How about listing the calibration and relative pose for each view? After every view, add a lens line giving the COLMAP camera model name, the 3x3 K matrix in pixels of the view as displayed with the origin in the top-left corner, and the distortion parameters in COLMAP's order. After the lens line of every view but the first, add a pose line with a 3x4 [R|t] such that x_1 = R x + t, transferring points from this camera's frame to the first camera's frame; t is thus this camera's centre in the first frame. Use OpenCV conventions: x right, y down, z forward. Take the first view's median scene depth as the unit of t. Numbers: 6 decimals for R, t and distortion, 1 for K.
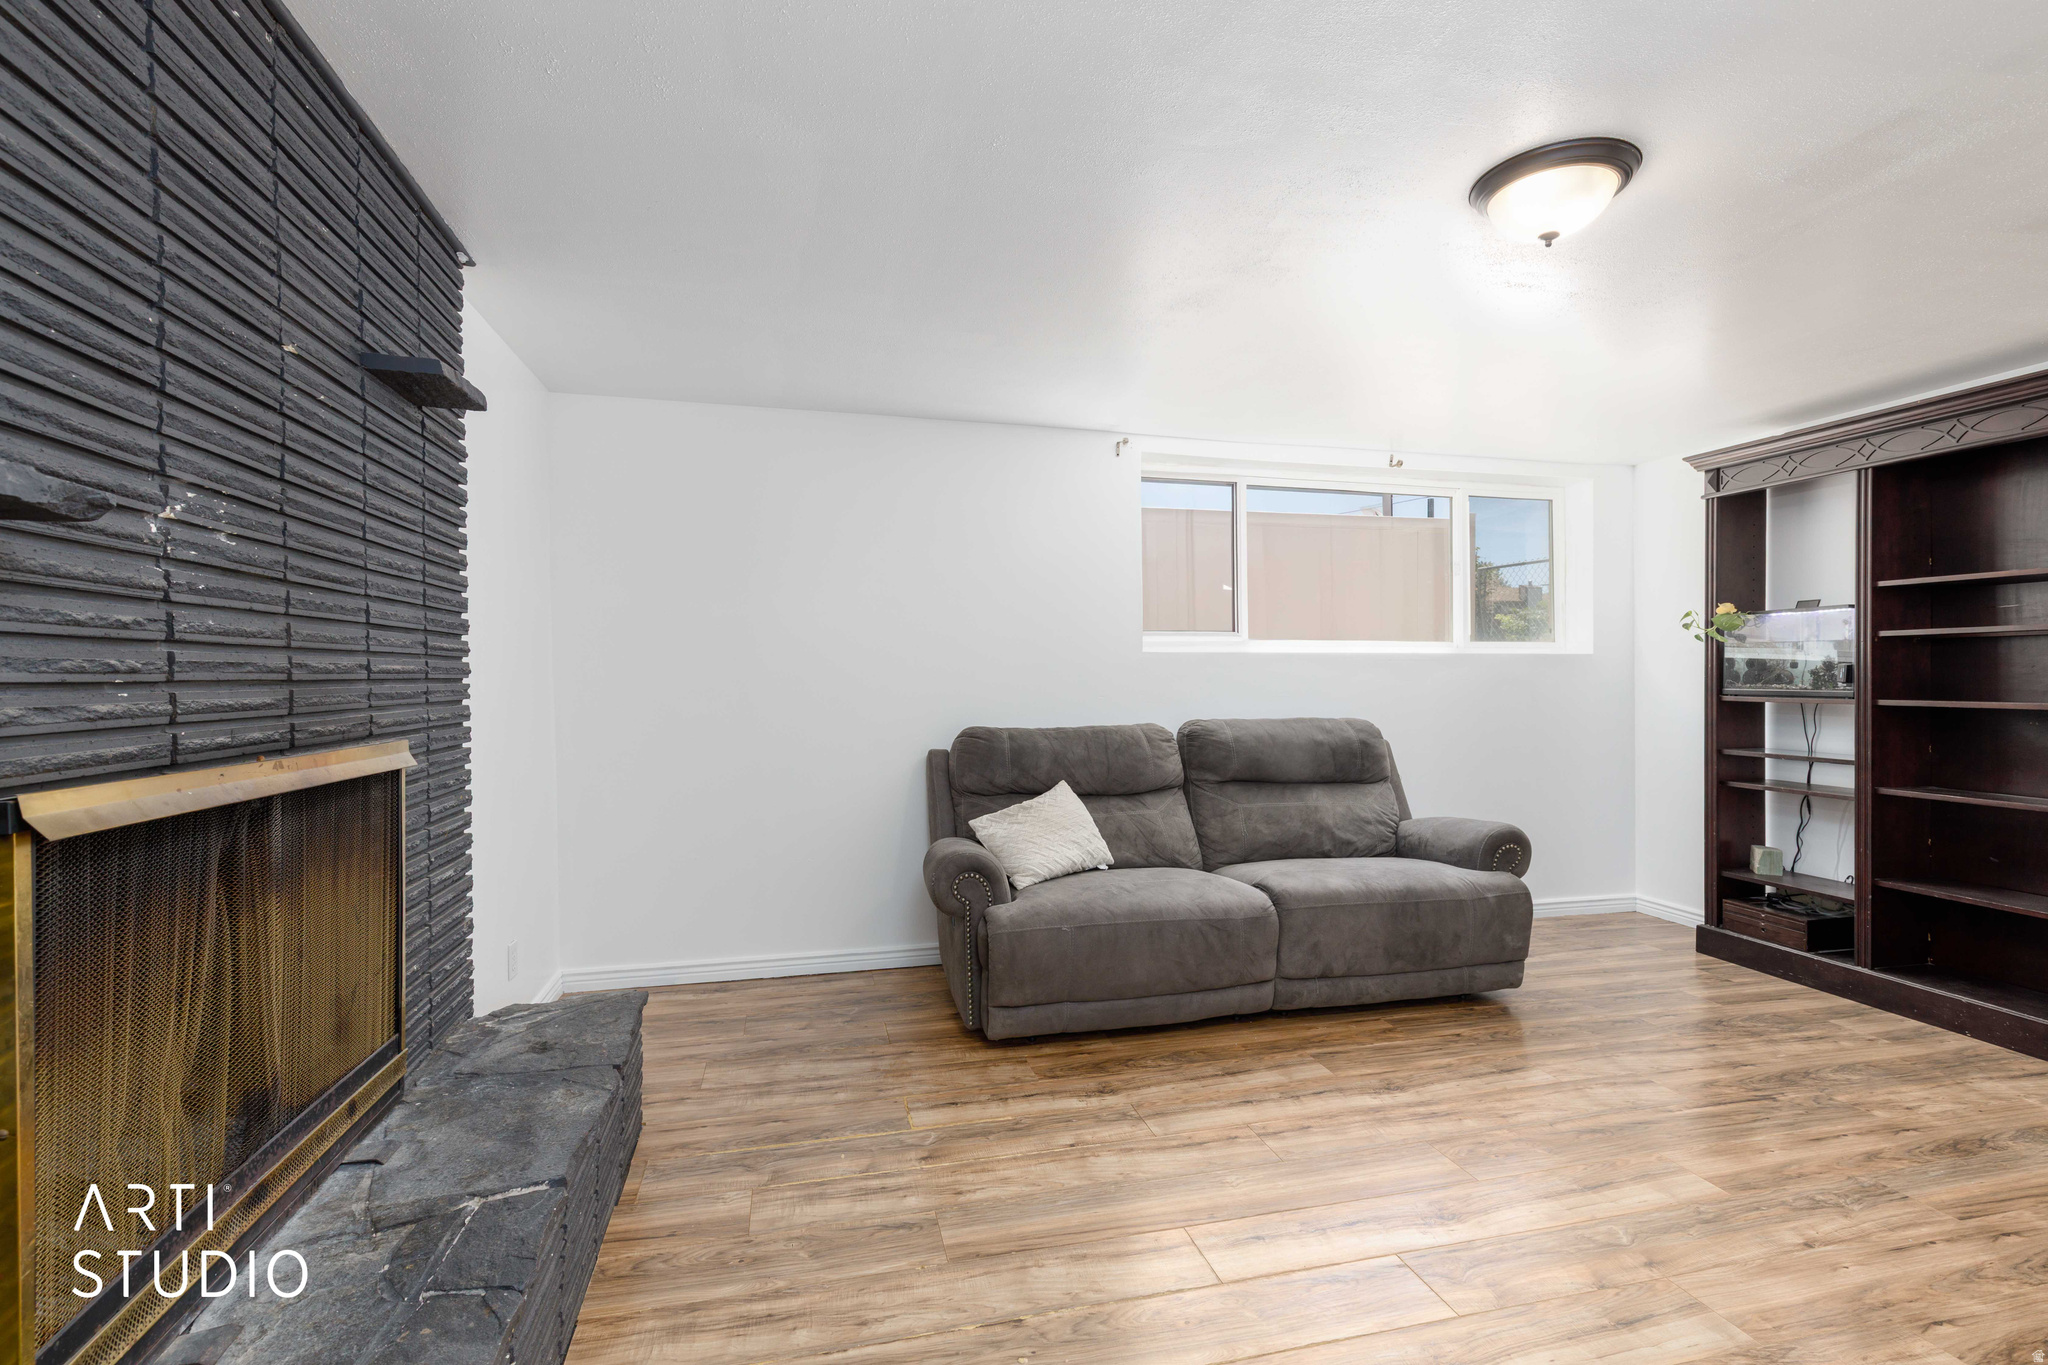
lens RADIAL K [[938.4, 0, 1025.0], [0, 938.4, 674.6], [0, 0, 1]] dist [0.009842, 0.000308]
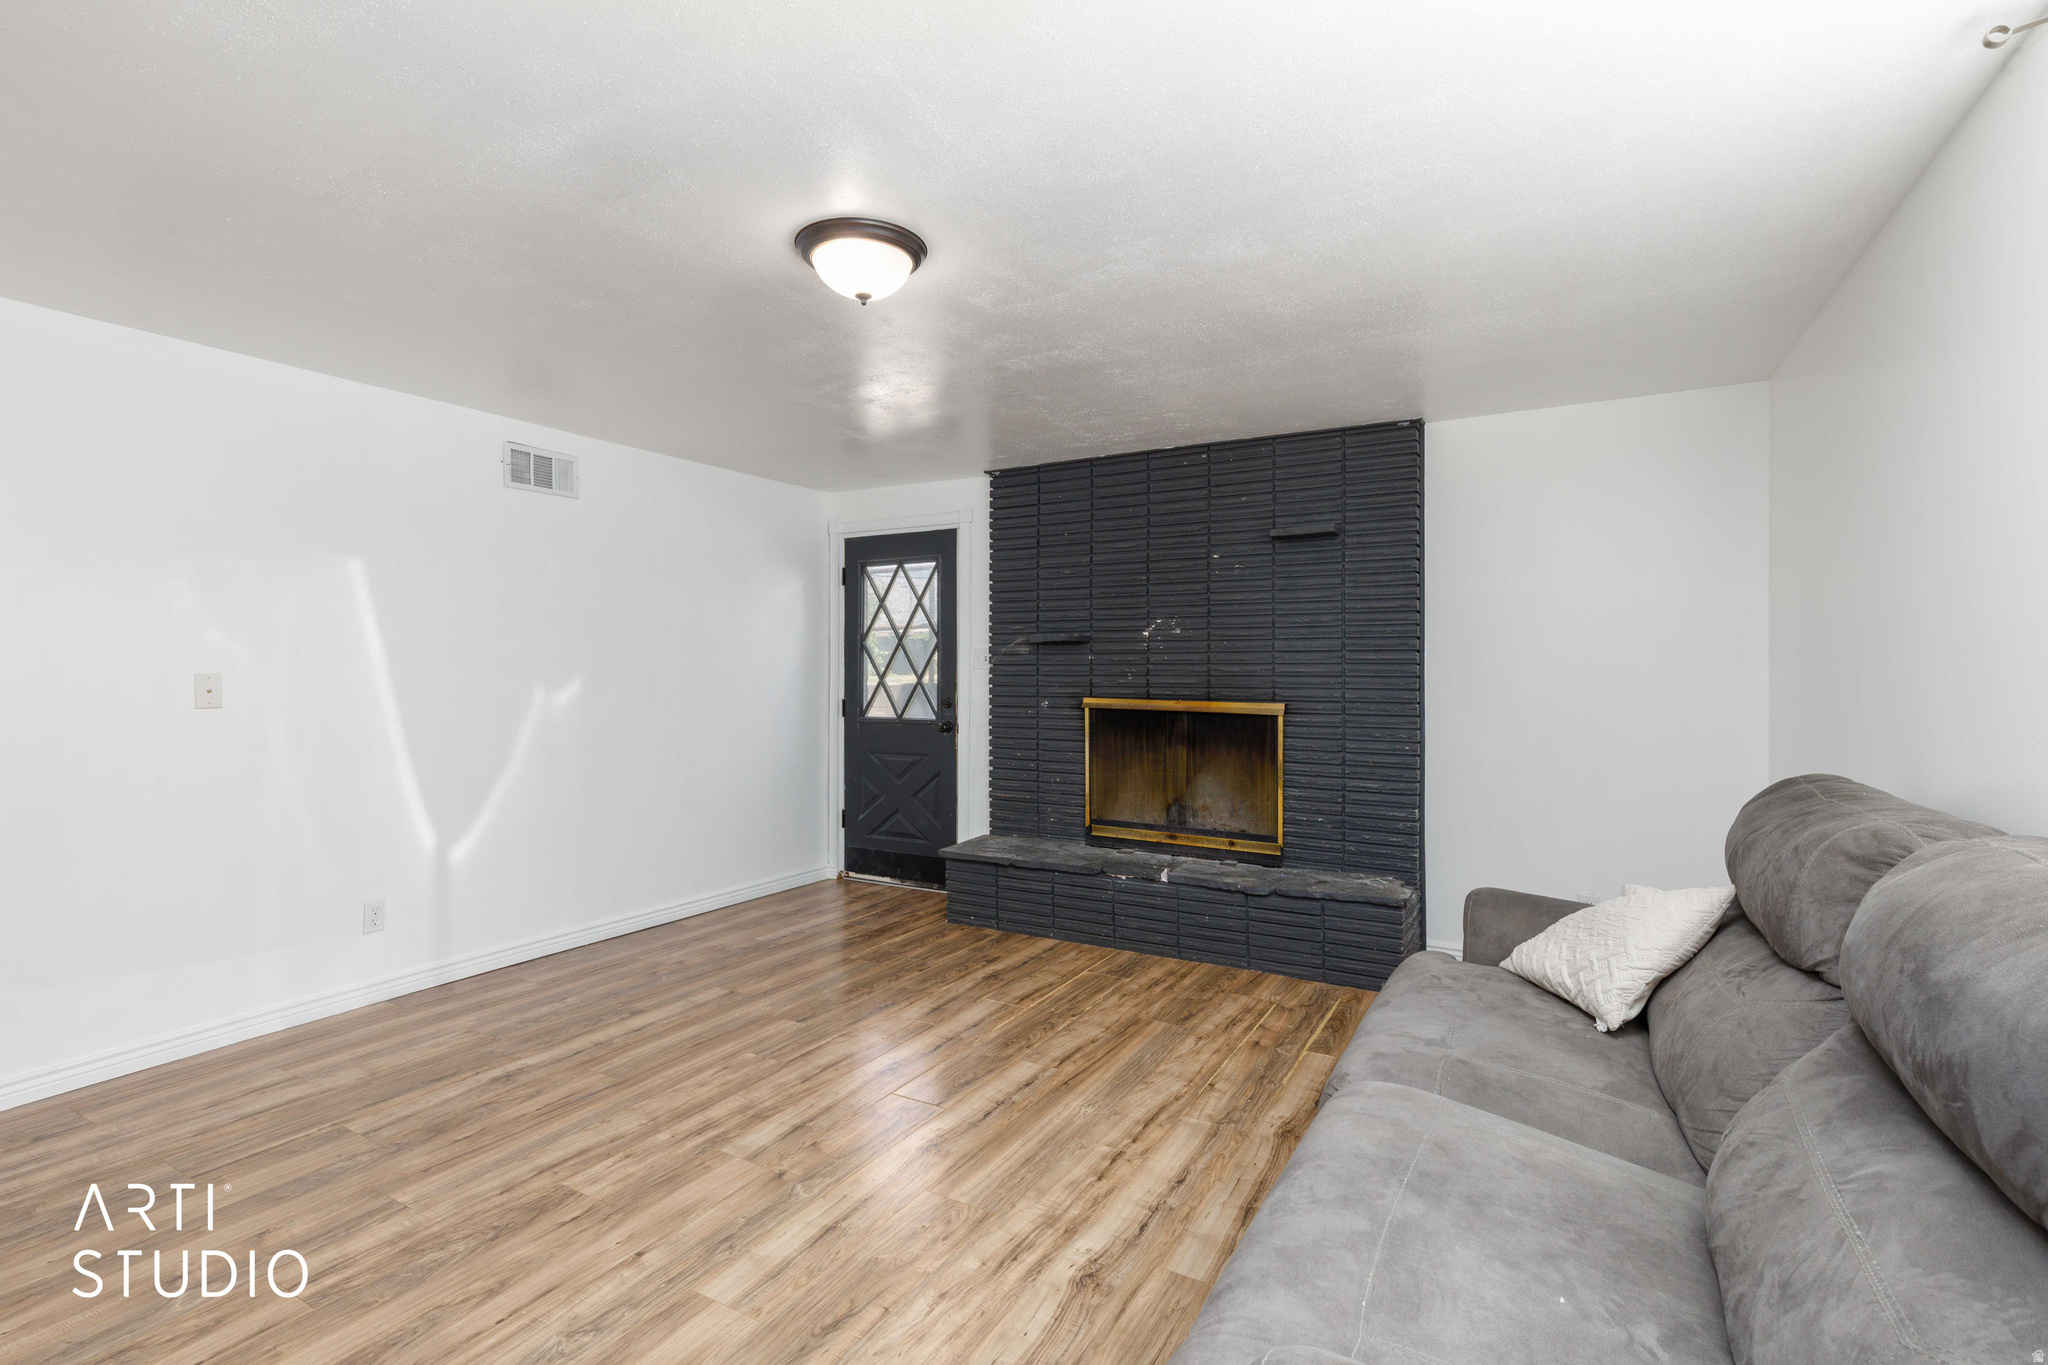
lens RADIAL K [[938.4, 0, 1008.1], [0, 938.4, 678.6], [0, 0, 1]] dist [0.009842, 0.000308]
pose [[-0.707387, 0.005229, -0.706807, 0.962641], [-0.003333, 0.999937, 0.010734, -0.007780], [0.706819, 0.009949, -0.707325, 1.515062]]
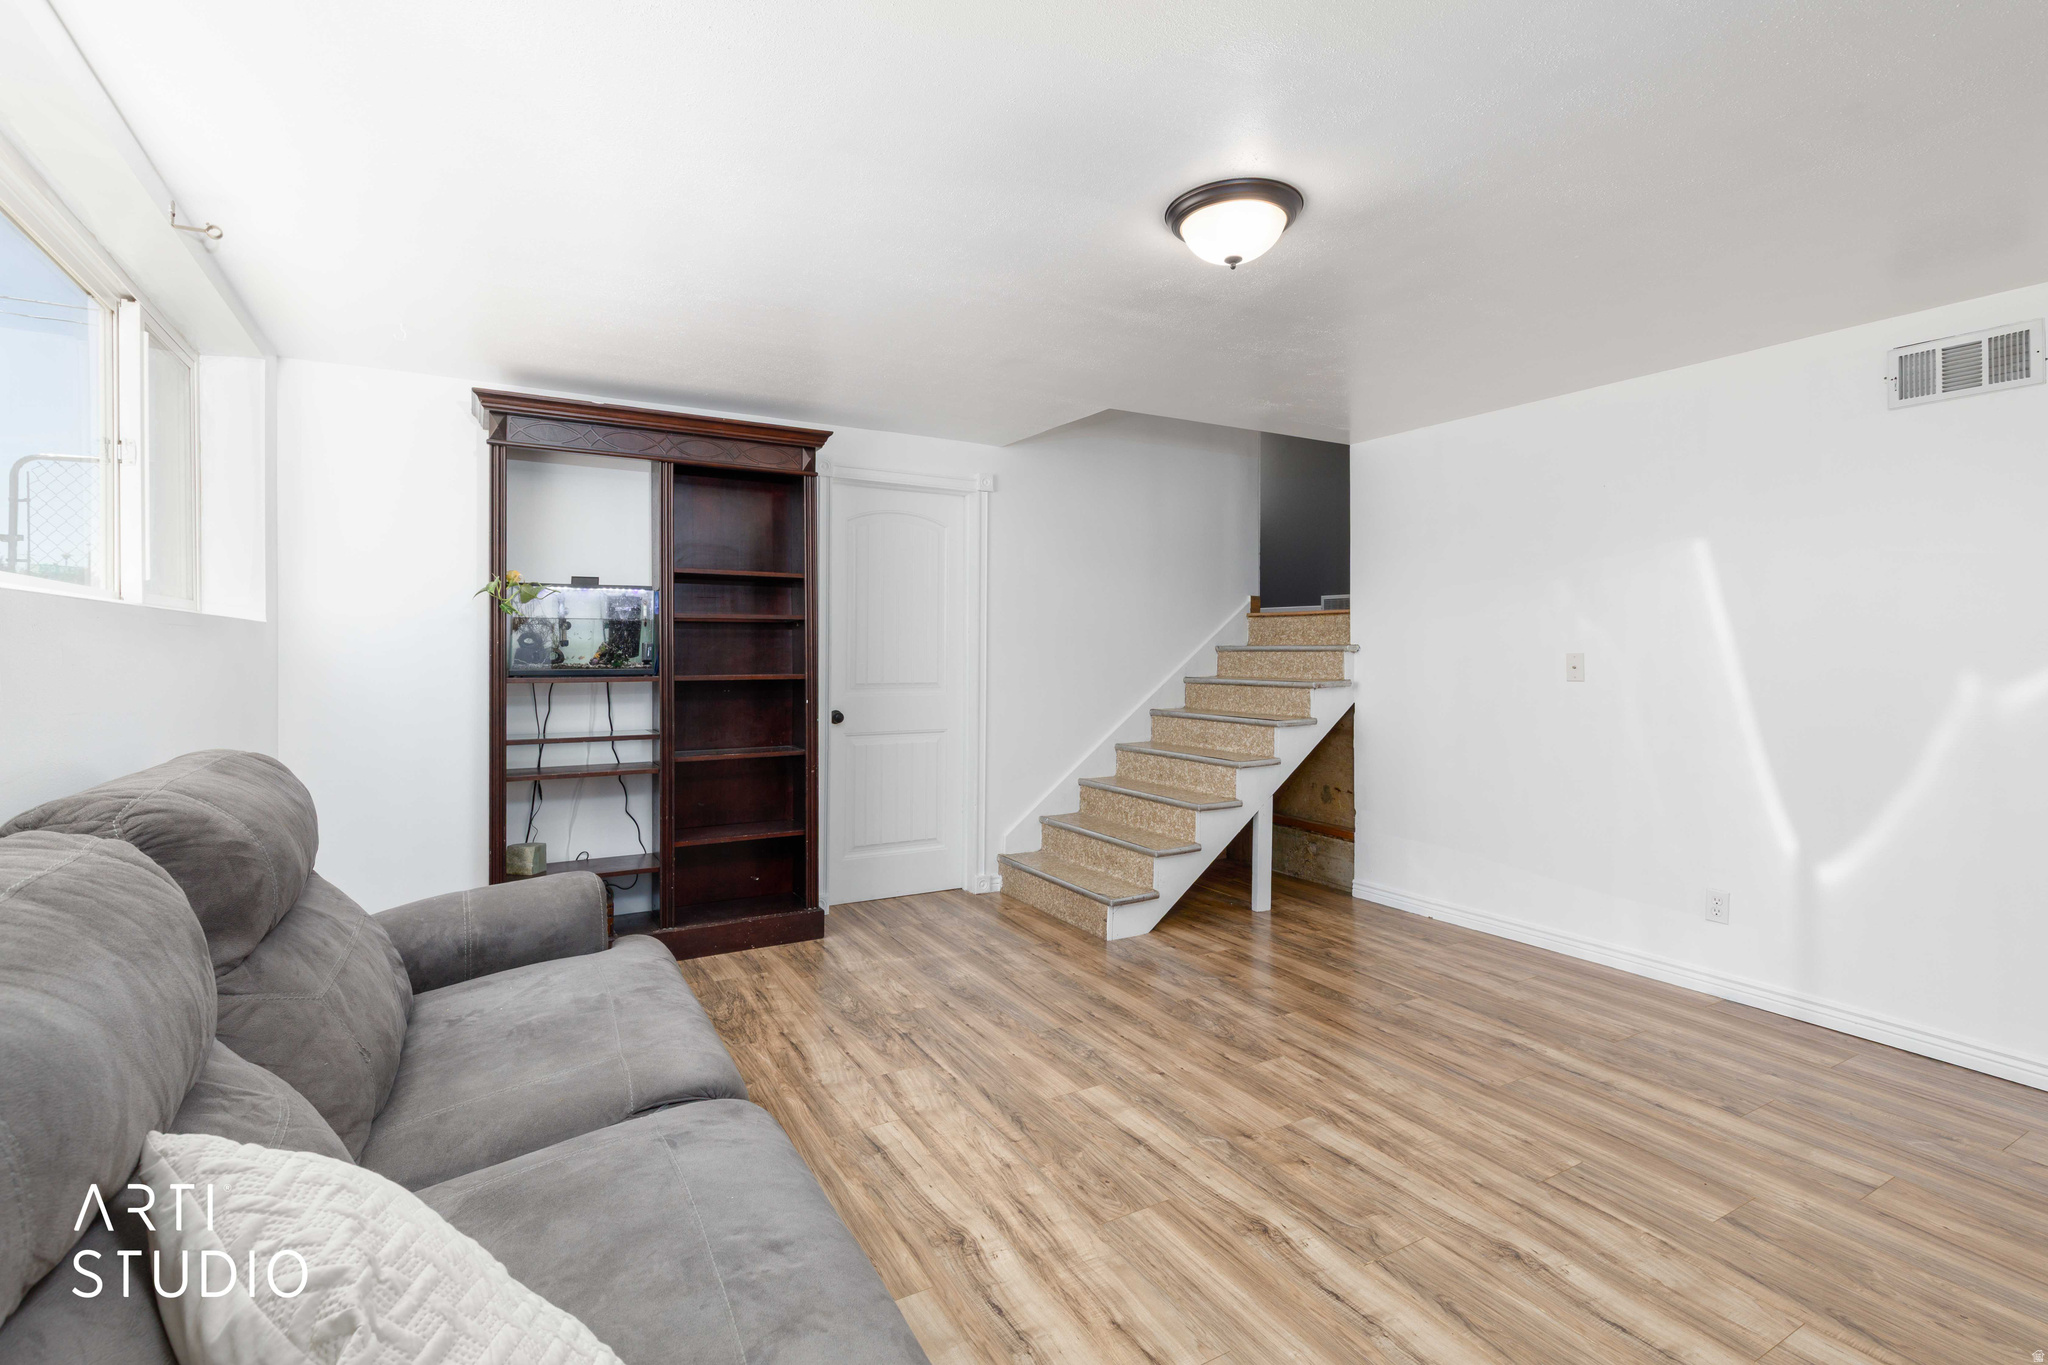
lens RADIAL K [[938.4, 0, 1024.6], [0, 938.4, 624.7], [0, 0, 1]] dist [0.009842, 0.000308]
pose [[-0.273911, 0.025335, 0.961421, -0.334934], [0.000635, 0.999658, -0.026162, -0.005041], [-0.961755, -0.006556, -0.273833, 1.207188]]
